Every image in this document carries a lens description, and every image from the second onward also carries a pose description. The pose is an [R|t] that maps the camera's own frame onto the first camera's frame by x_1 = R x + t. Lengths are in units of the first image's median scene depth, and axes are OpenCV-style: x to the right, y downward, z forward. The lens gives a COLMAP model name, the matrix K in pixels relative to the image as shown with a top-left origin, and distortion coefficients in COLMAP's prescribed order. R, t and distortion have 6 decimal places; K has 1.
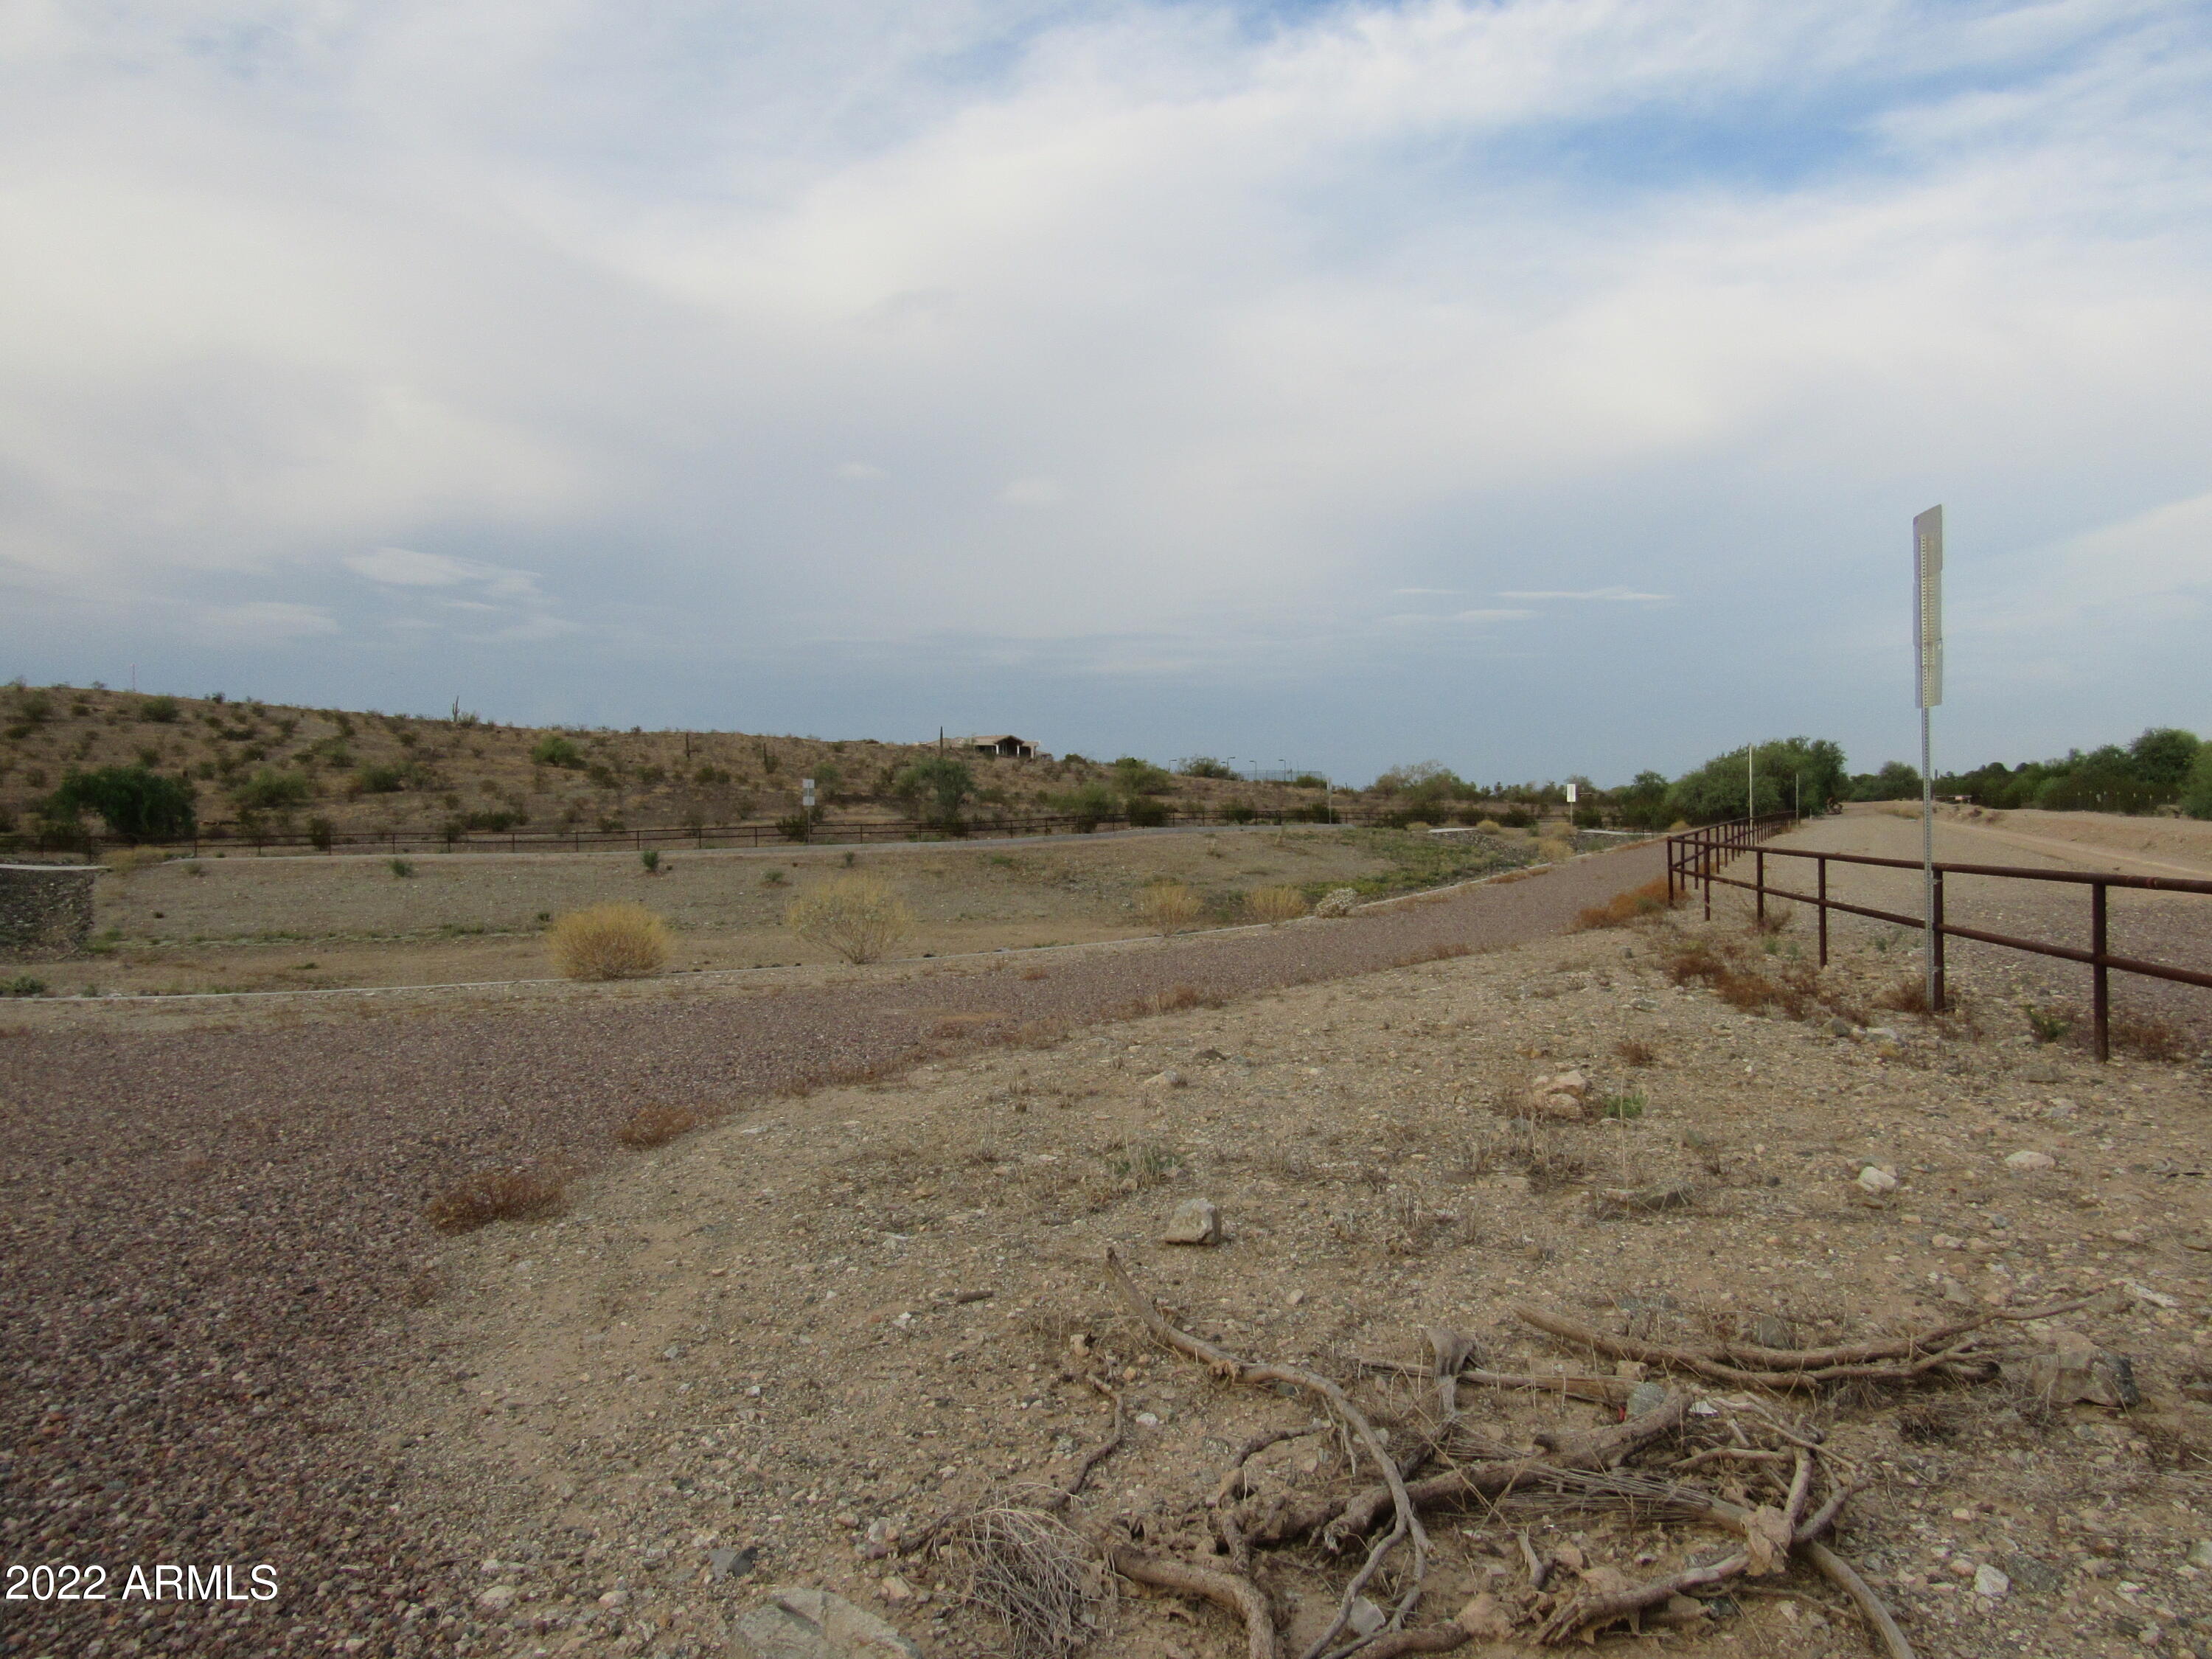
lens RADIAL K [[1593.3, 0, 1106.0], [0, 1593.3, 829.5], [0, 0, 1]] dist [-0.020149, 0.005063]
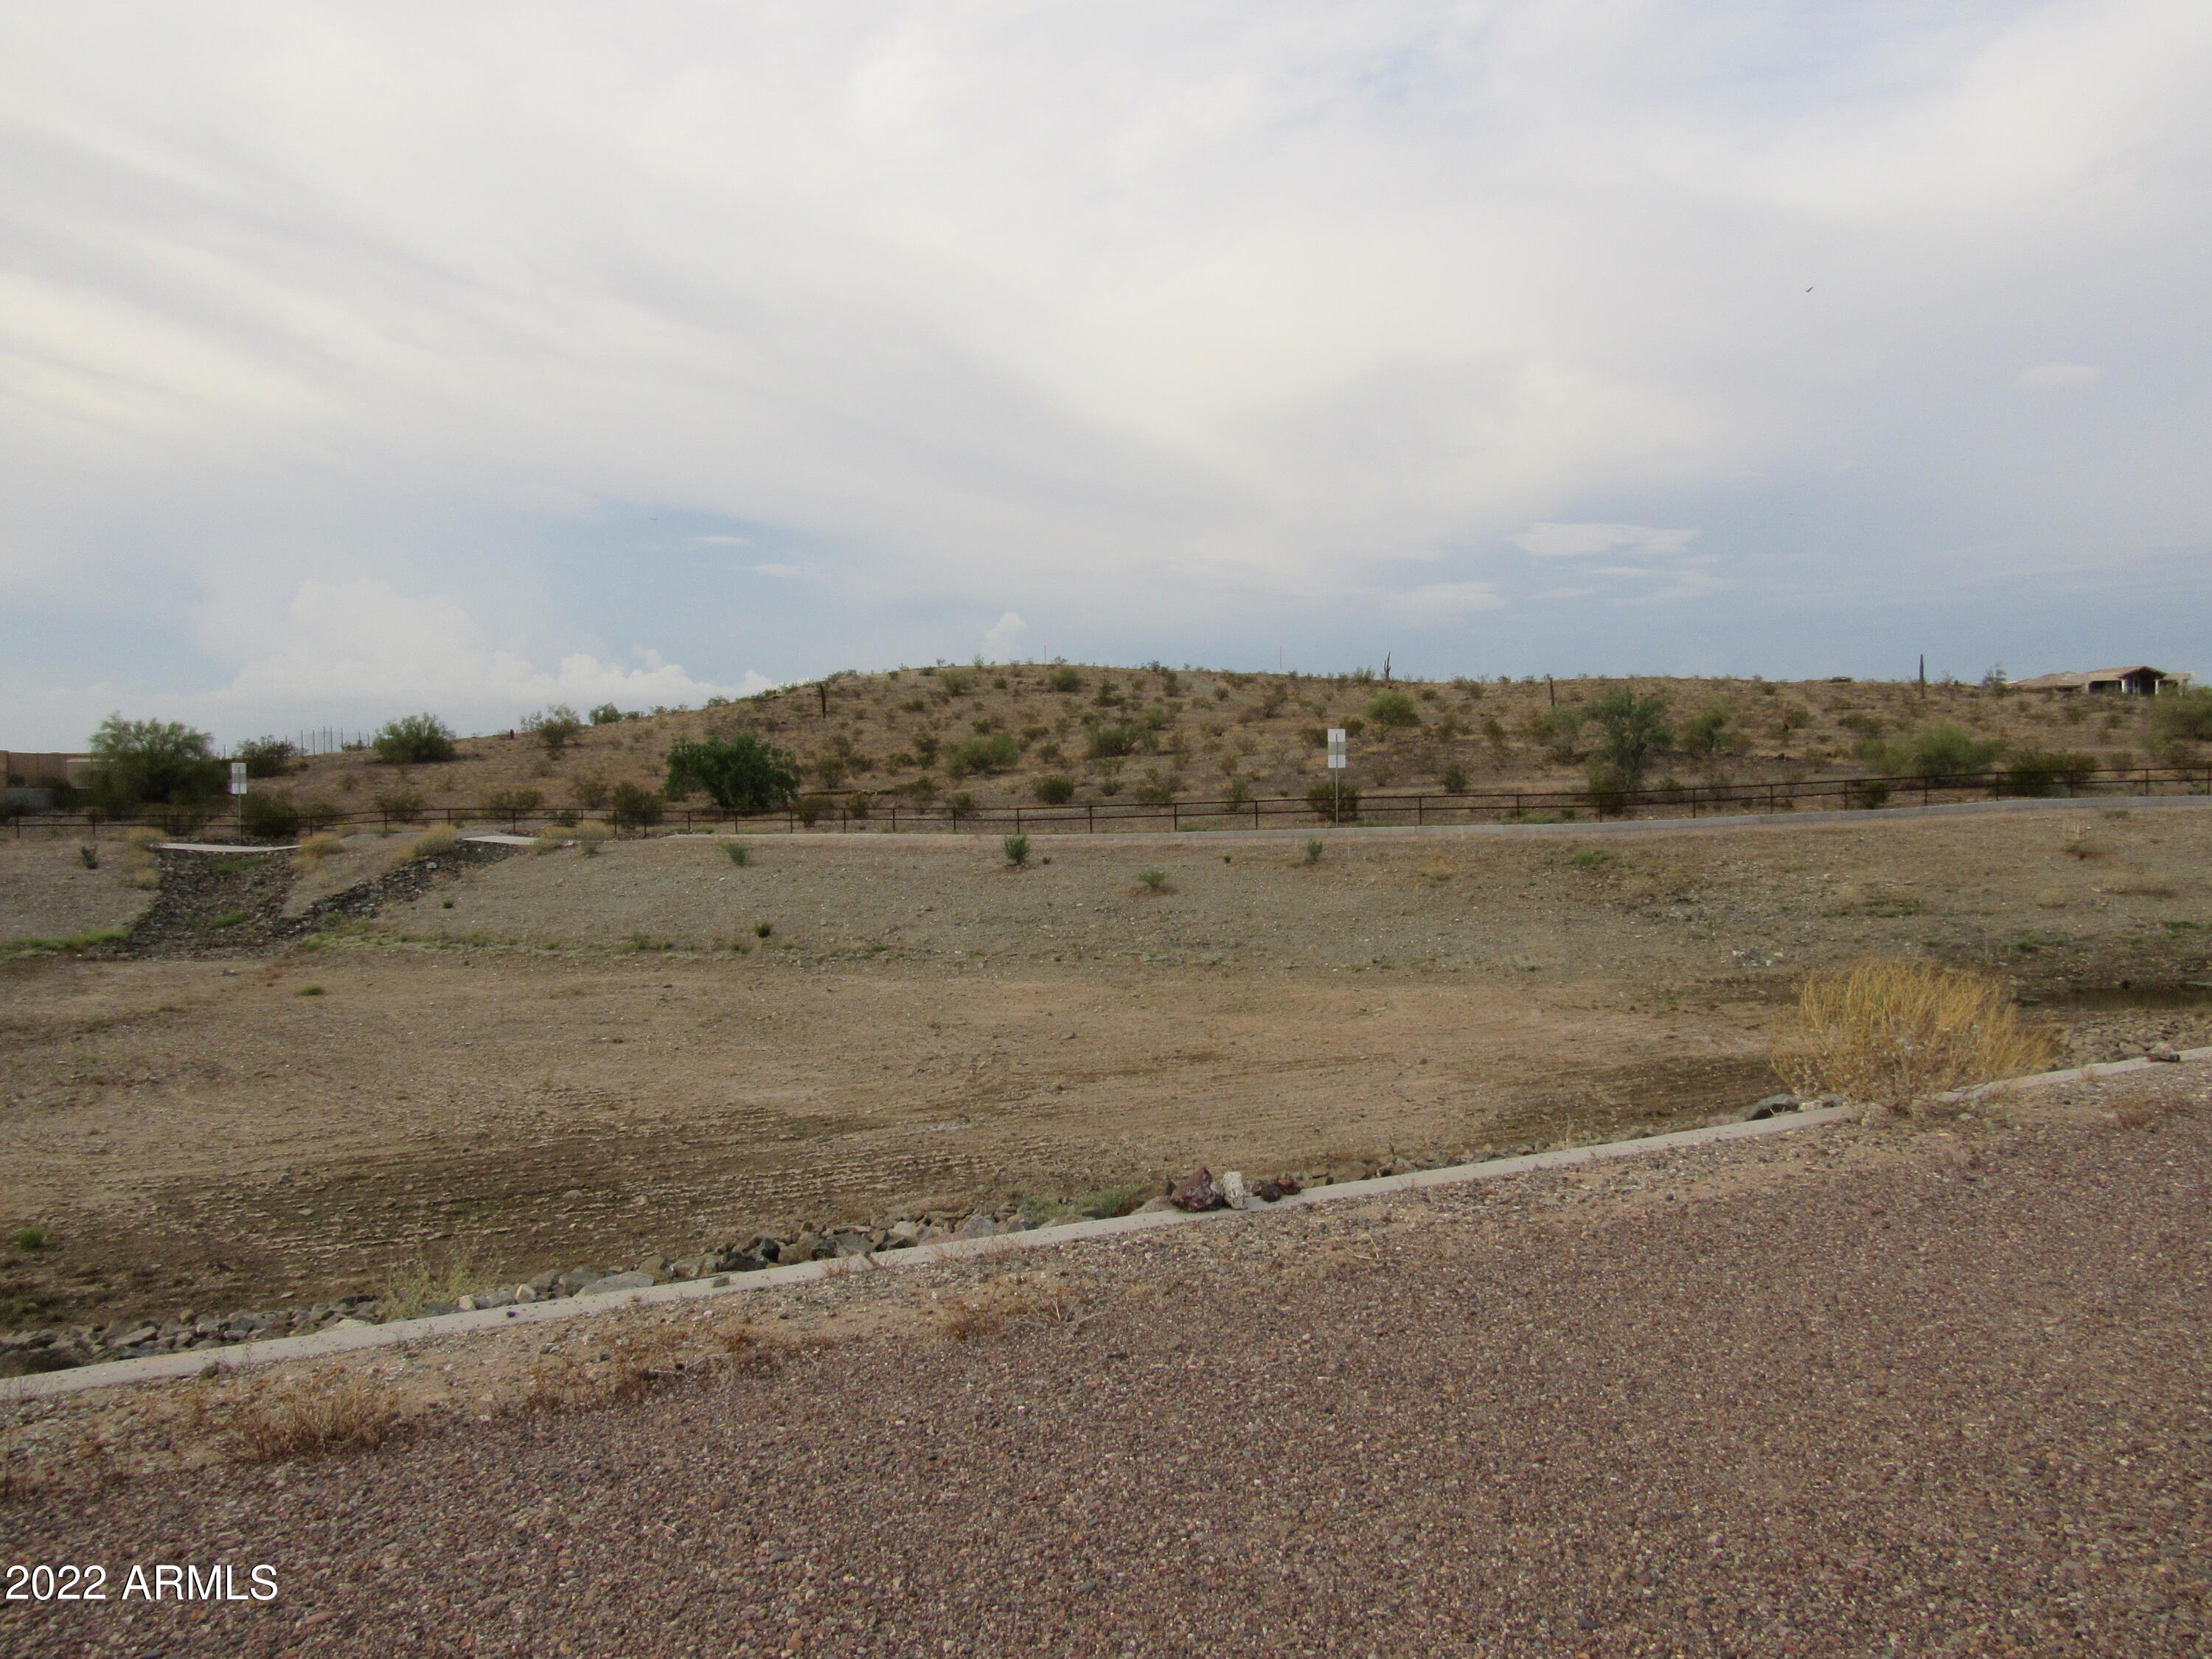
lens RADIAL K [[1593.3, 0, 1106.0], [0, 1593.3, 829.5], [0, 0, 1]] dist [-0.020149, 0.005063]
pose [[0.766577, 0.014216, -0.641994, 0.148030], [0.002187, 0.999691, 0.024748, -0.005259], [0.642148, -0.020376, 0.766310, 0.363930]]
